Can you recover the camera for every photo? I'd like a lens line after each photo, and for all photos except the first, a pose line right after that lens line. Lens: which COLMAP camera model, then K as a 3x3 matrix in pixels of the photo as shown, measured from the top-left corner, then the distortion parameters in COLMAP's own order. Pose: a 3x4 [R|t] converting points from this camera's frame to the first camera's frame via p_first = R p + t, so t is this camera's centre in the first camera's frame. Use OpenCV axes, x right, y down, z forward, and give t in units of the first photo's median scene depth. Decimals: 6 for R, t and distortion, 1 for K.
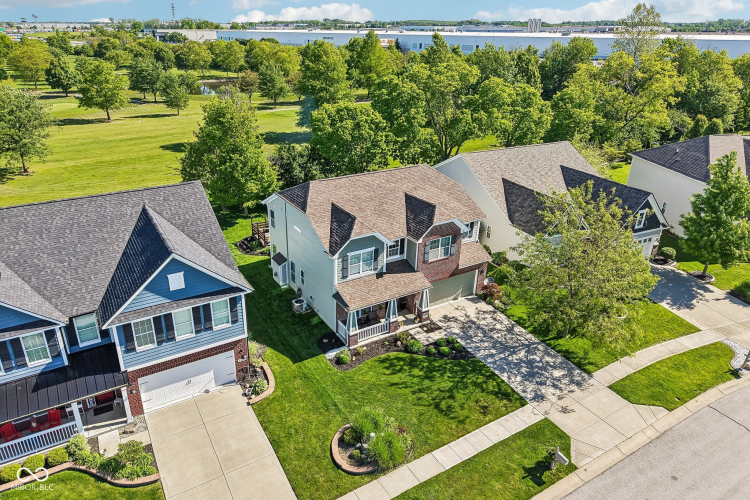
lens RADIAL K [[514.4, 0, 366.4], [0, 514.4, 250.6], [0, 0, 1]] dist [0.001008, 0.001704]
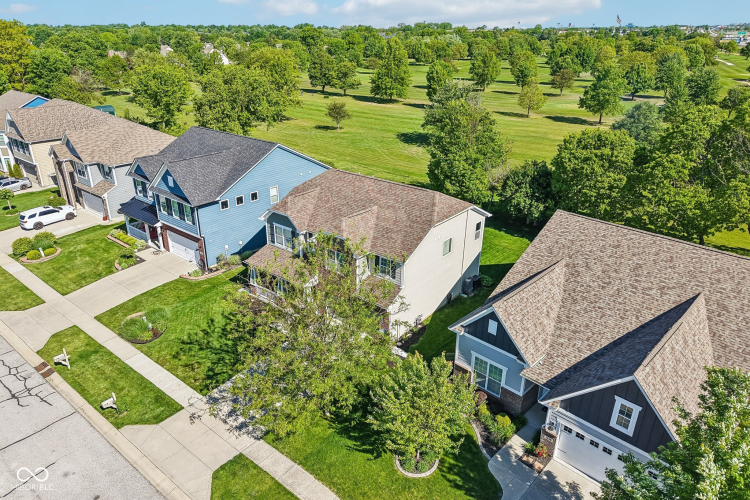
lens RADIAL K [[514.4, 0, 366.4], [0, 514.4, 250.6], [0, 0, 1]] dist [0.001008, 0.001704]
pose [[0.325890, 0.370026, -0.869986, 1.126488], [-0.386183, 0.892051, 0.234750, -0.308025], [0.862936, 0.259471, 0.433608, 0.704732]]
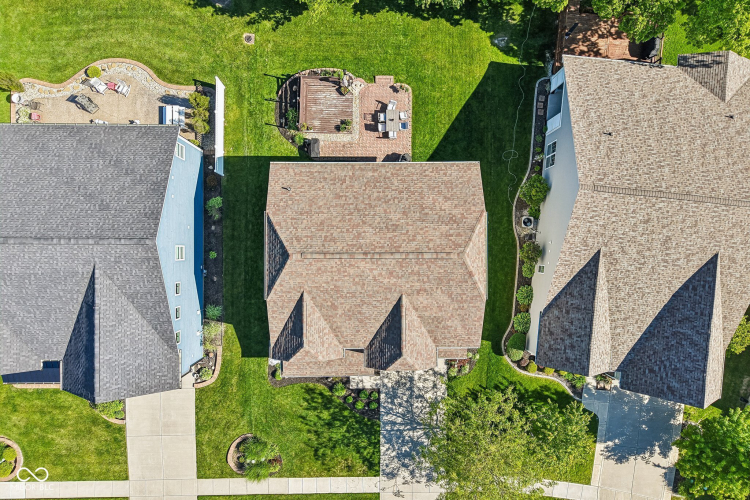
lens RADIAL K [[485.8, 0, 370.9], [0, 485.8, 264.1], [0, 0, 1]] dist [0.000818, -0.002261]
pose [[0.859432, 0.511236, 0.003811, 0.004899], [-0.213592, 0.352273, 0.911198, -0.984000], [0.464495, -0.783927, 0.411950, 0.836641]]
